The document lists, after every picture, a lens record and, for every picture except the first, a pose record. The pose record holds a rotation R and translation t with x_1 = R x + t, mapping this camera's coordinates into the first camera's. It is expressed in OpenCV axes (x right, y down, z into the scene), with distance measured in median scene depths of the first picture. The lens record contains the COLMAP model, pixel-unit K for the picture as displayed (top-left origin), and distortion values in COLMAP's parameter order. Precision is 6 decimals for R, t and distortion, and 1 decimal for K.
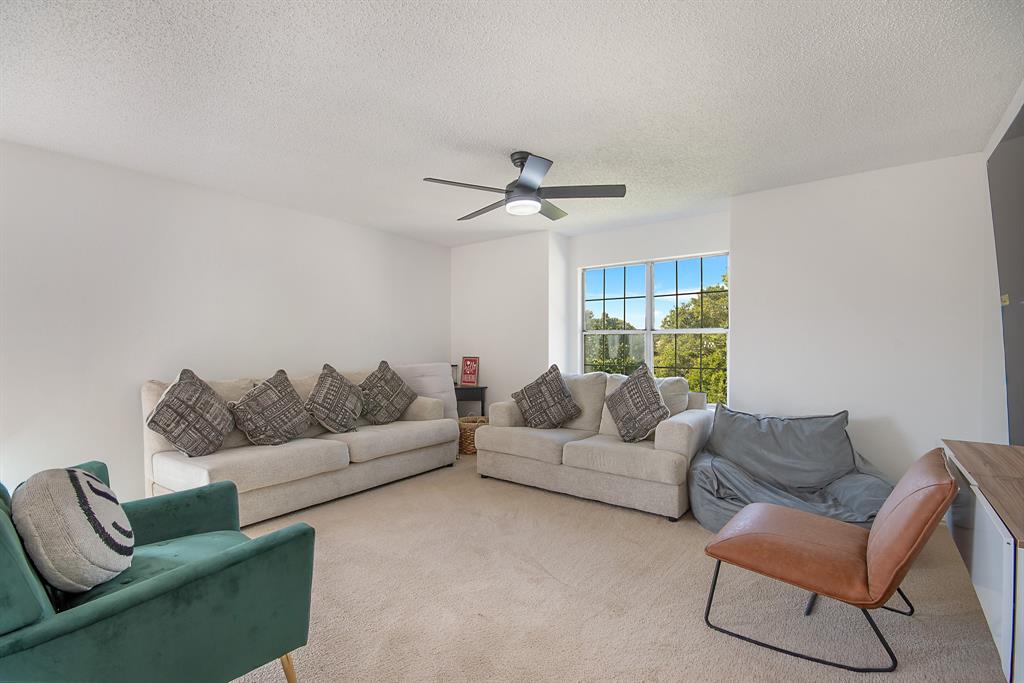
lens RADIAL K [[458.1, 0, 504.6], [0, 458.1, 351.1], [0, 0, 1]] dist [0.002306, -0.000590]
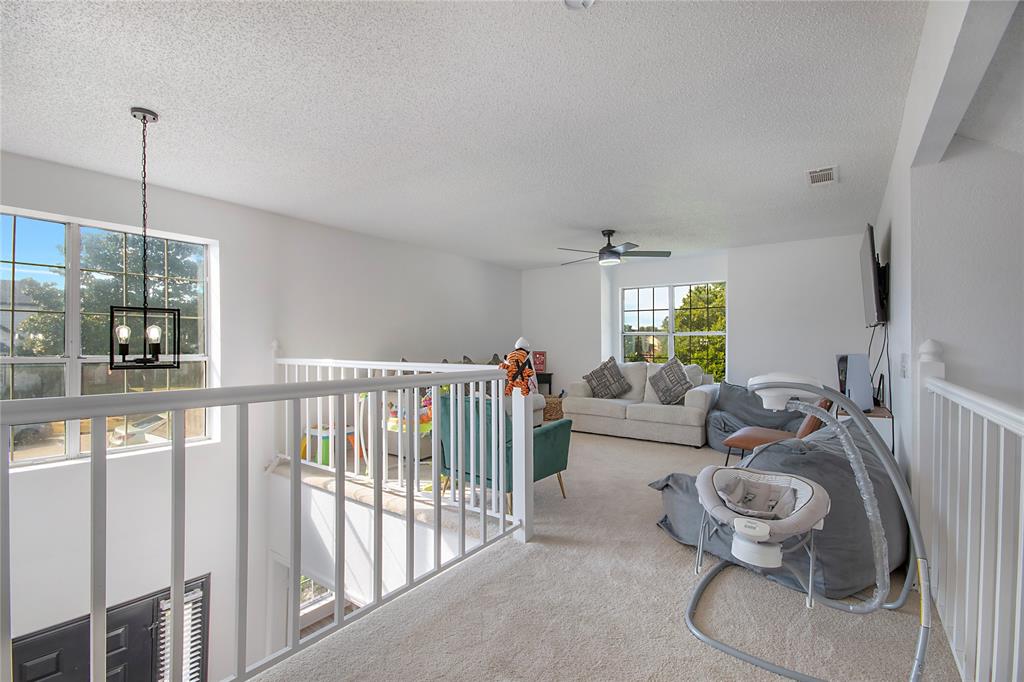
lens RADIAL K [[458.1, 0, 519.7], [0, 458.1, 338.1], [0, 0, 1]] dist [0.002306, -0.000590]
pose [[0.998460, 0.001785, 0.055456, -0.294013], [-0.000669, 0.999797, -0.020135, 0.000383], [-0.055481, 0.020066, 0.998258, -0.504848]]
